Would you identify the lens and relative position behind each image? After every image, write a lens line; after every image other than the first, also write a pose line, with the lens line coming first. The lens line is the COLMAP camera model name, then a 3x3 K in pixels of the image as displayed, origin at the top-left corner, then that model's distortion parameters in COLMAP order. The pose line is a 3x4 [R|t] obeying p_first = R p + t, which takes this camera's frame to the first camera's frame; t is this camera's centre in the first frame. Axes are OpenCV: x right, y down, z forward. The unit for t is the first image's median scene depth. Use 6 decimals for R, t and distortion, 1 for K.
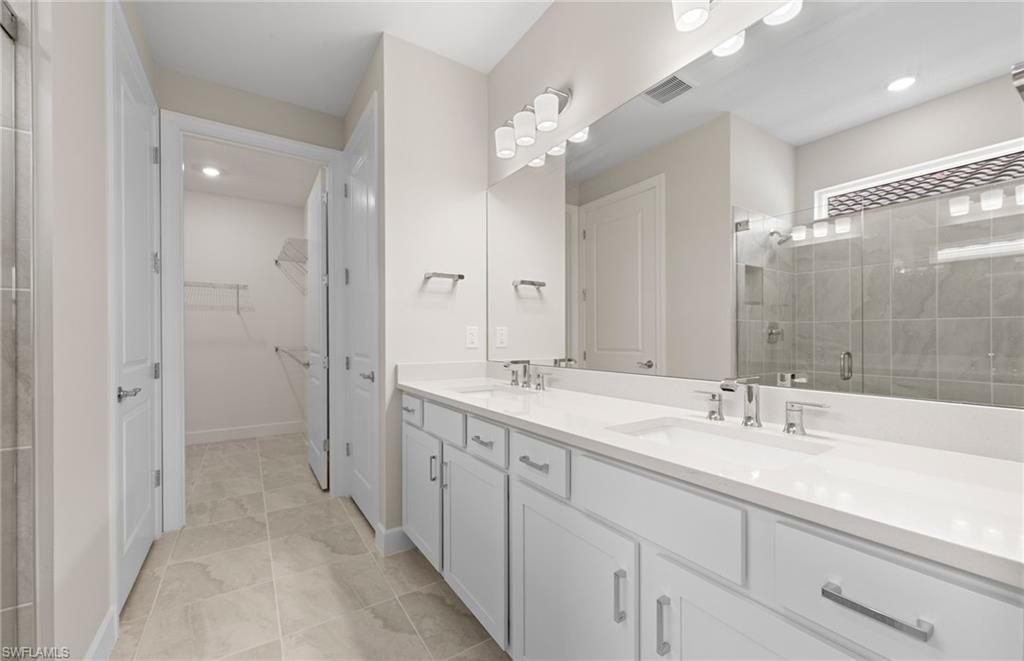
lens RADIAL K [[403.8, 0, 507.5], [0, 403.8, 340.5], [0, 0, 1]] dist [0.003191, 0.000243]
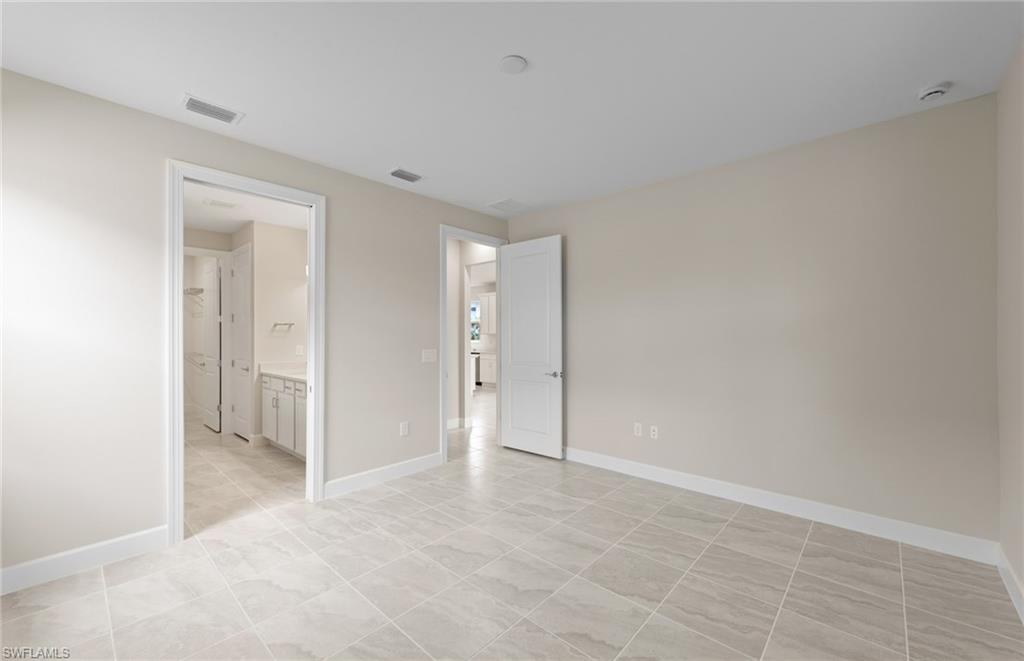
lens RADIAL K [[403.8, 0, 507.5], [0, 403.8, 340.5], [0, 0, 1]] dist [0.003191, 0.000243]
pose [[0.968388, 0.004000, 0.249417, 0.495238], [-0.004422, 0.999990, 0.001133, -0.076568], [-0.249409, -0.002200, 0.968396, -1.515325]]
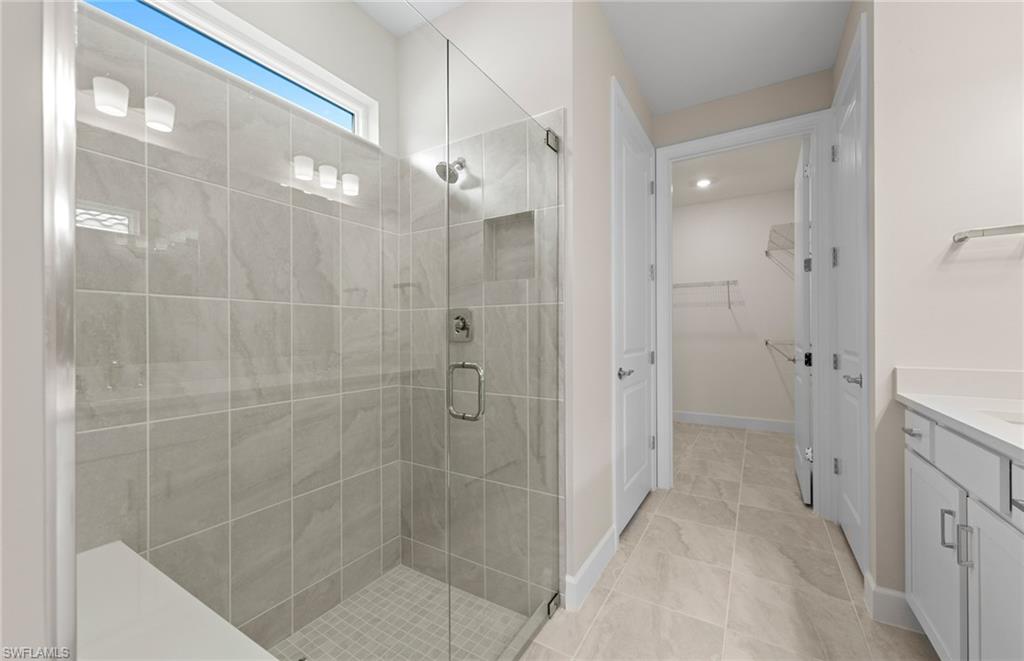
lens RADIAL K [[404.6, 0, 509.5], [0, 404.6, 333.3], [0, 0, 1]] dist [0.001748, 0.000104]
pose [[0.432272, 0.002326, -0.901740, 0.081679], [-0.002159, 0.999996, 0.001545, -0.002179], [0.901741, 0.001279, 0.432275, 0.051785]]
